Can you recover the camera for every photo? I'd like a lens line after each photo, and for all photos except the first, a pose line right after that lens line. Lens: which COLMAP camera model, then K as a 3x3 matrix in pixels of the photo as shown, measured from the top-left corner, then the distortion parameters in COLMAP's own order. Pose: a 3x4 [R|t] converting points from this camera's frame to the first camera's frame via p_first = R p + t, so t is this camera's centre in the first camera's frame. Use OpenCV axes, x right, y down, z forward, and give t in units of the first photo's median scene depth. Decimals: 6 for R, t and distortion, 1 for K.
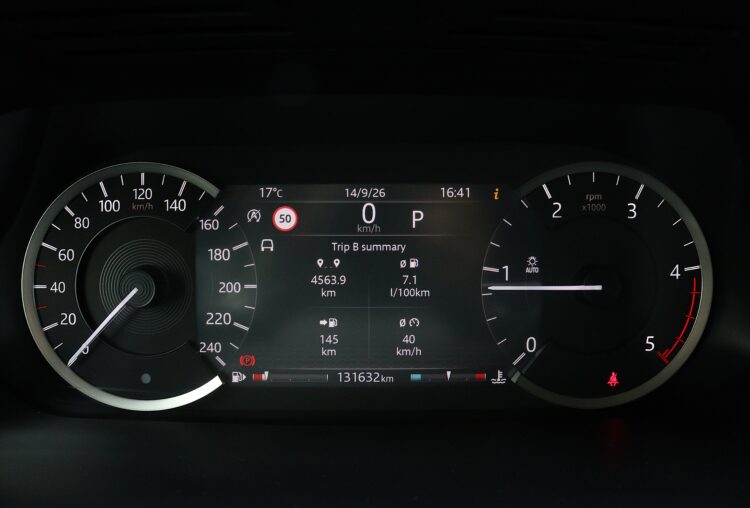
lens RADIAL K [[625.8, 0, 369.5], [0, 625.8, 252.0], [0, 0, 1]] dist [-0.152505, 0.116624]
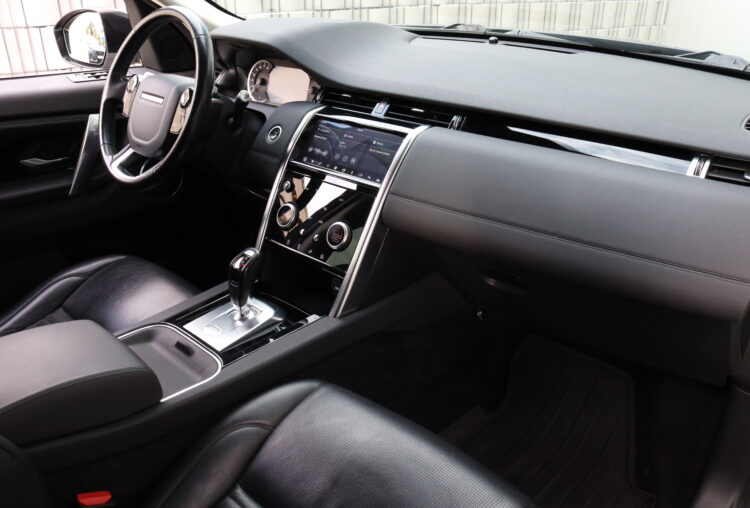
lens RADIAL K [[625.8, 0, 379.4], [0, 625.8, 249.4], [0, 0, 1]] dist [-0.152505, 0.116624]
pose [[0.725985, 0.284119, -0.626276, 4.542319], [-0.197176, 0.958430, 0.206237, 0.156279], [0.658838, -0.026238, 0.751827, -2.693453]]
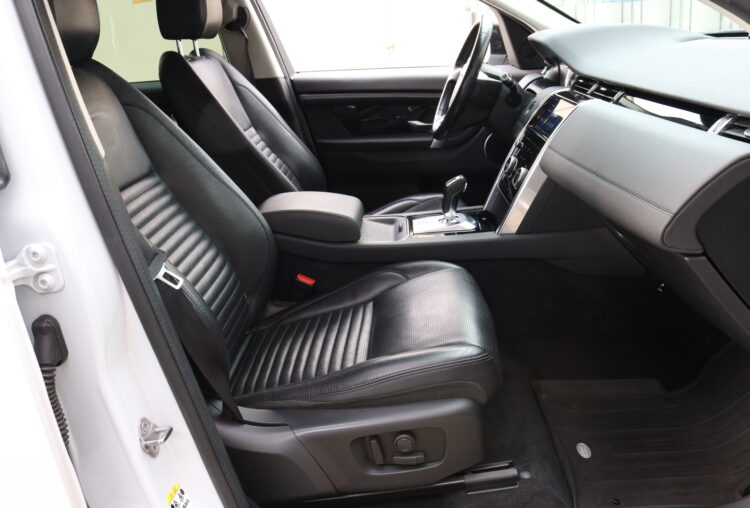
lens RADIAL K [[625.8, 0, 373.9], [0, 625.8, 258.1], [0, 0, 1]] dist [-0.152505, 0.116624]
pose [[-0.054129, 0.346315, -0.936555, 7.180933], [-0.224895, 0.909604, 0.349347, 0.003377], [0.972878, 0.229537, 0.028649, -0.943772]]
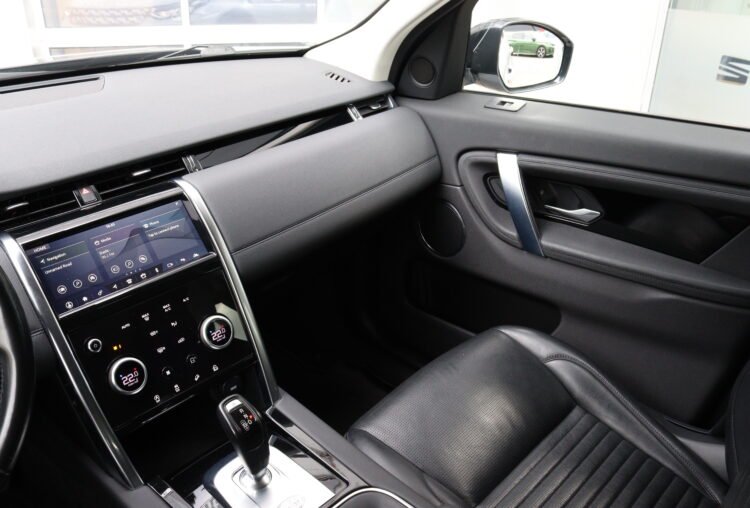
lens RADIAL K [[625.8, 0, 374.8], [0, 625.8, 251.3], [0, 0, 1]] dist [-0.152505, 0.116624]
pose [[0.693722, -0.328923, 0.640748, 0.303536], [0.221099, 0.943929, 0.245181, -0.071960], [-0.685467, -0.028419, 0.727549, -2.766346]]
